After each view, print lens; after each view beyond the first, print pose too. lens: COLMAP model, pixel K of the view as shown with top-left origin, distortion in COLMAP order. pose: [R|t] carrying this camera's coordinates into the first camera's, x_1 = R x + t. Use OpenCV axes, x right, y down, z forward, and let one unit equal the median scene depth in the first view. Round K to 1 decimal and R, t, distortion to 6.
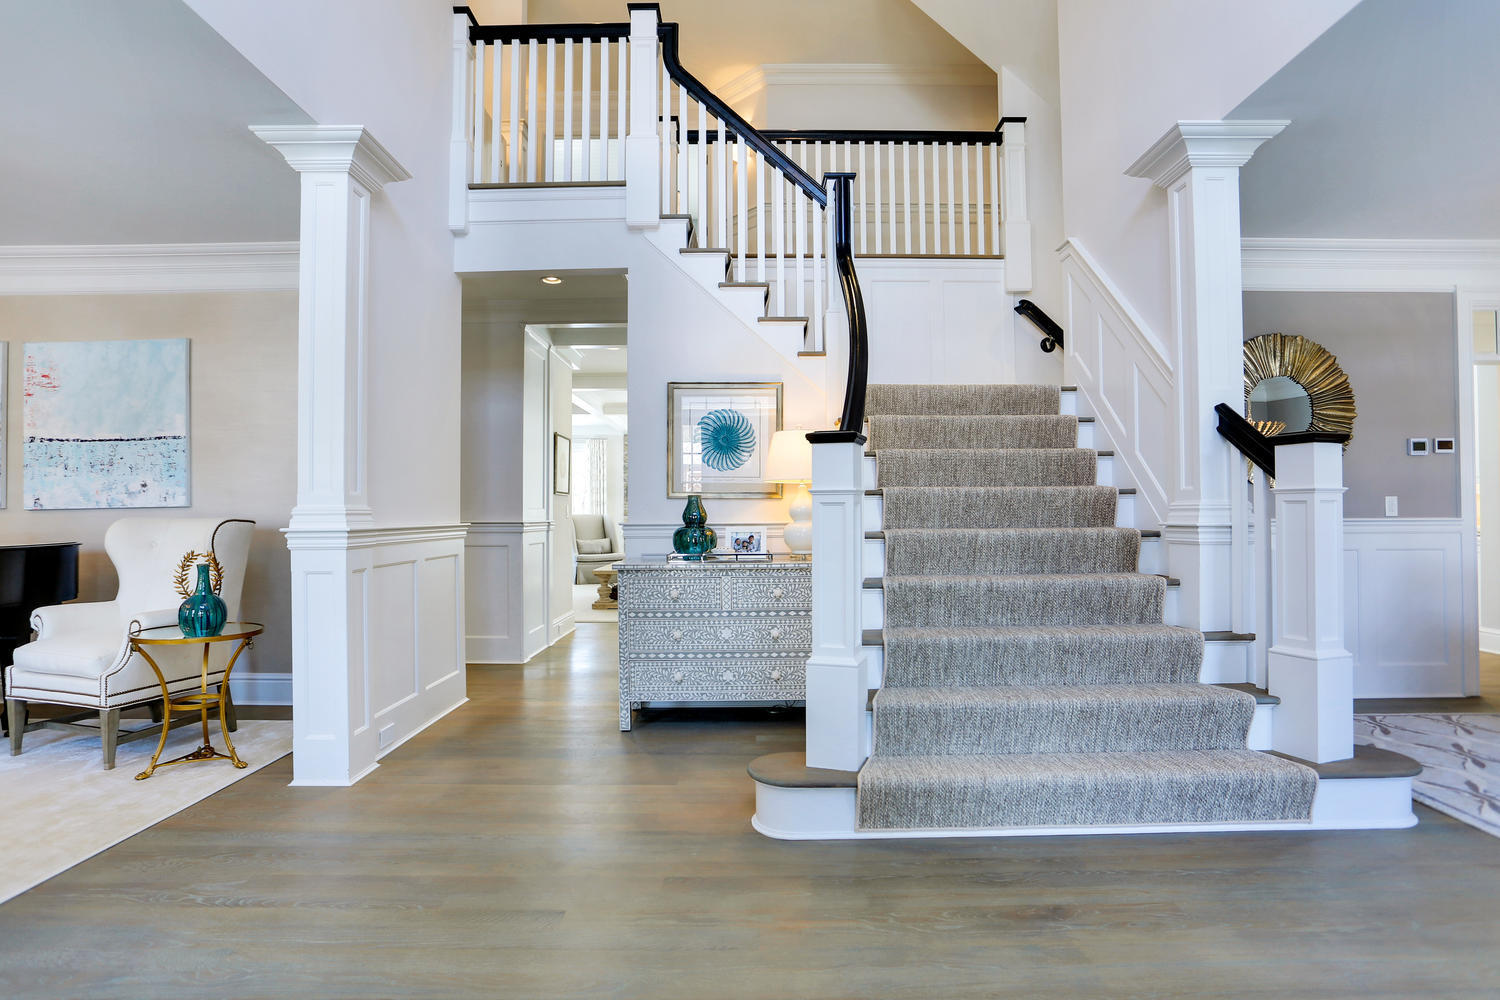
lens RADIAL K [[761.3, 0, 749.3], [0, 761.3, 499.1], [0, 0, 1]] dist [-0.077041, 0.031097]
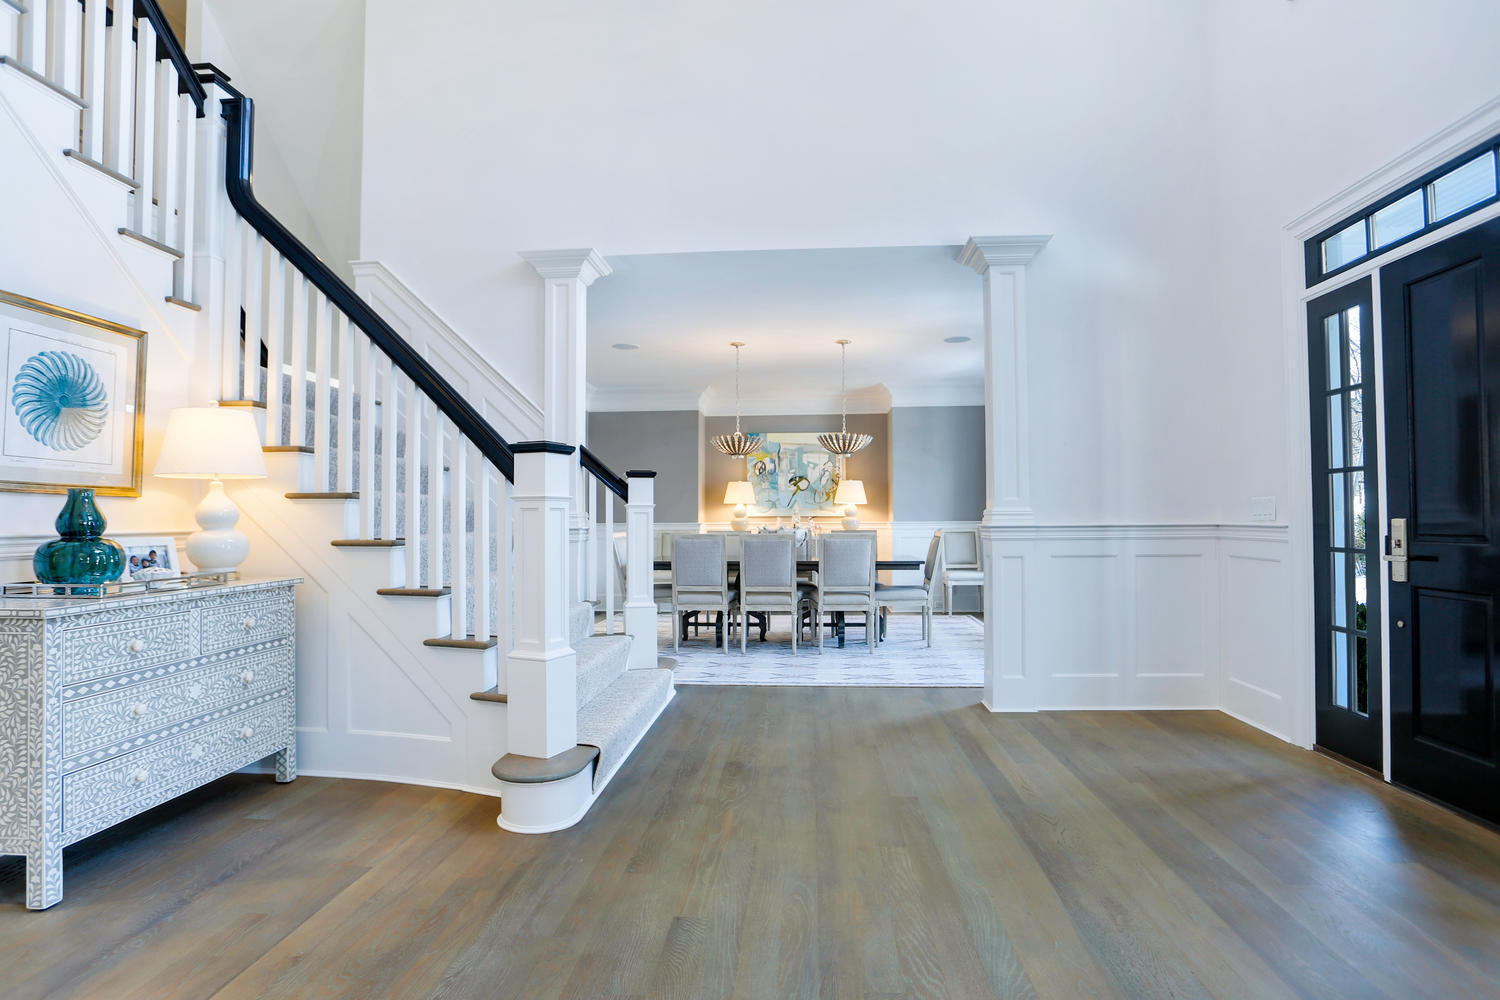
lens RADIAL K [[761.3, 0, 761.2], [0, 761.3, 504.0], [0, 0, 1]] dist [-0.077041, 0.031097]
pose [[0.082523, 0.022834, 0.996328, -0.657746], [-0.014872, 0.999654, -0.021679, 0.012970], [-0.996478, -0.013029, 0.082834, 0.430889]]
